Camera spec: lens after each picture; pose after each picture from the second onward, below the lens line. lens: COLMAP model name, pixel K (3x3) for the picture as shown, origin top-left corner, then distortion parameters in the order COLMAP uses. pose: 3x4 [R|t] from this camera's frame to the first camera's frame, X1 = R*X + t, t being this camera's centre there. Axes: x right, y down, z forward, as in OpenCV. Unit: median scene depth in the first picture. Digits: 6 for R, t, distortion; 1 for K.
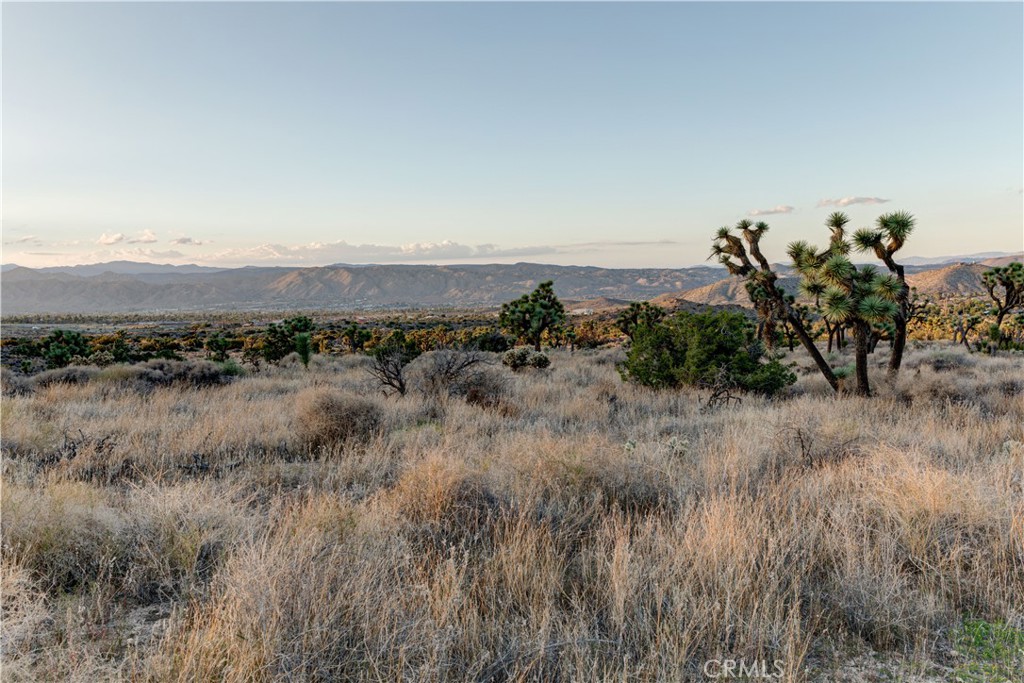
lens RADIAL K [[718.3, 0, 512.0], [0, 718.3, 341.5], [0, 0, 1]] dist [0.000064, -0.001221]
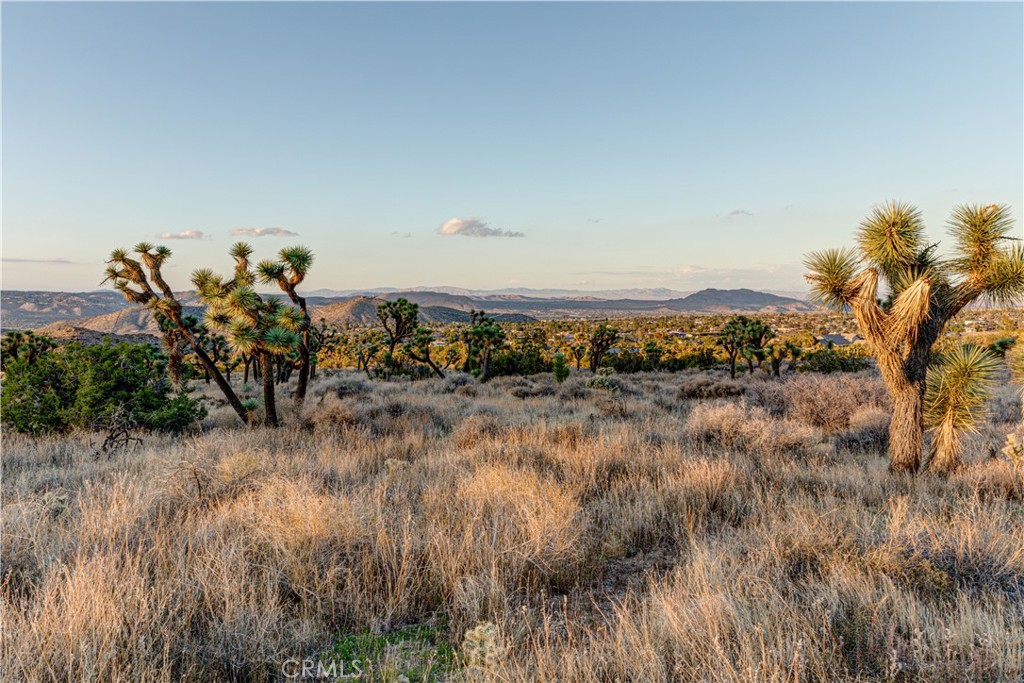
lens RADIAL K [[718.3, 0, 512.0], [0, 718.3, 341.5], [0, 0, 1]] dist [0.000064, -0.001221]
pose [[0.799613, -0.009876, 0.600434, 0.149254], [0.025013, 0.999545, -0.016870, -0.016725], [-0.599994, 0.028508, 0.799496, -0.007114]]
